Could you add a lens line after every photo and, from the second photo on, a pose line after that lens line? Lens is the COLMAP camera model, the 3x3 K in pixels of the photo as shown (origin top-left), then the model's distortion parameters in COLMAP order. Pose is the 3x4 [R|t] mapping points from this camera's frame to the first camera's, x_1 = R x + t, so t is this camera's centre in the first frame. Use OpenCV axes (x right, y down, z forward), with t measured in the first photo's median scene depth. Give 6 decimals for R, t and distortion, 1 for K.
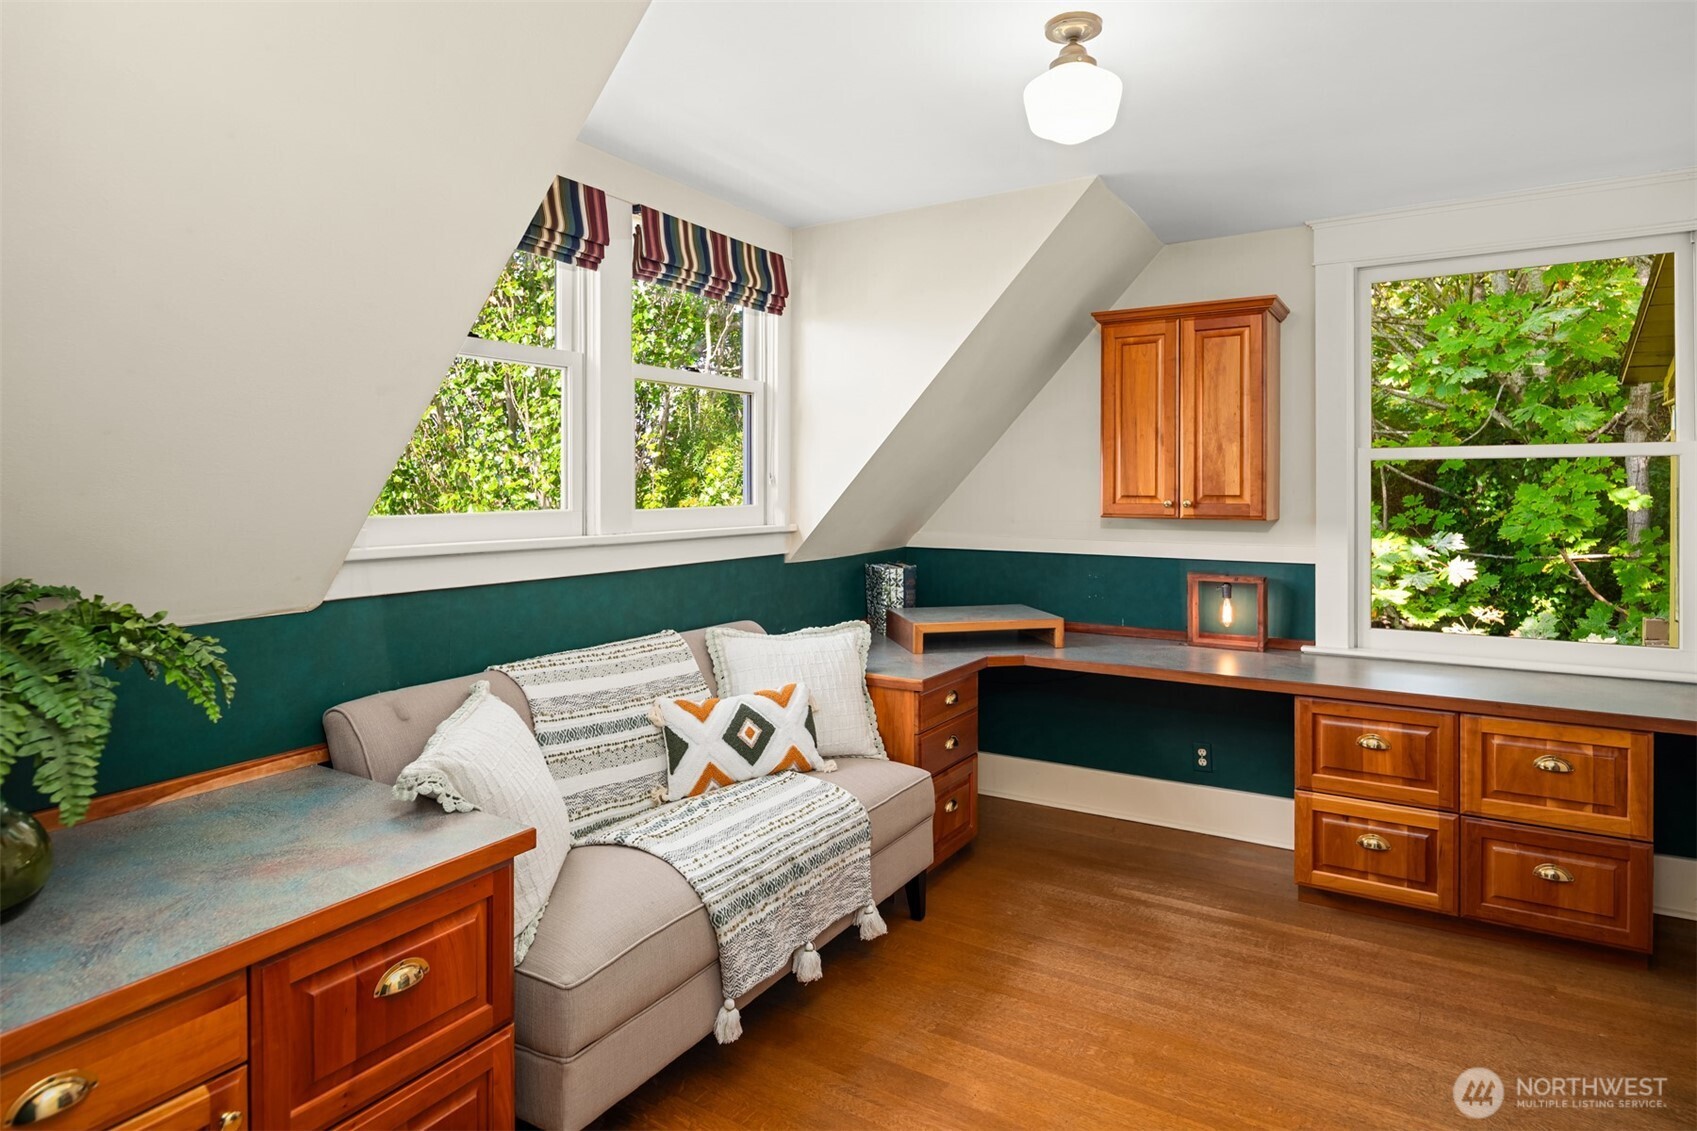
lens RADIAL K [[945.8, 0, 853.0], [0, 945.8, 473.2], [0, 0, 1]] dist [-0.005544, -0.000811]
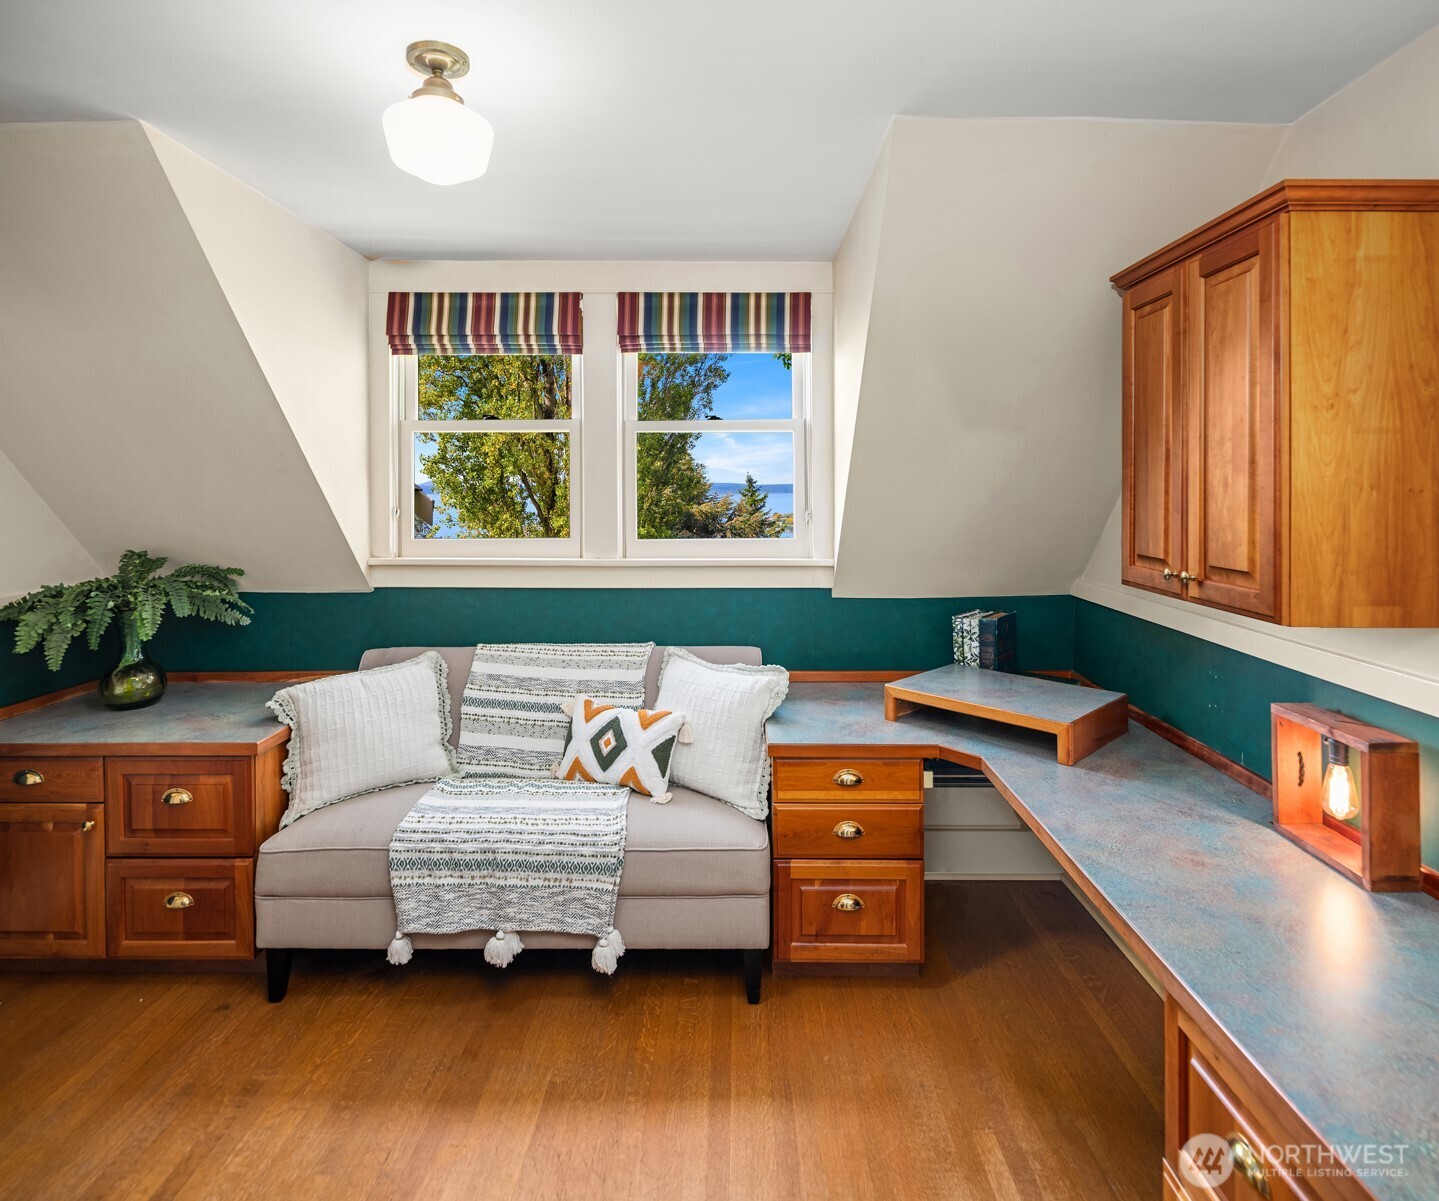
lens RADIAL K [[778.3, 0, 723.9], [0, 778.3, 481.3], [0, 0, 1]] dist [-0.009990, 0.000692]
pose [[0.517625, -0.011744, -0.855527, 0.790076], [0.011735, 0.999909, -0.006627, -0.032406], [0.855527, -0.006609, 0.517716, 0.658582]]
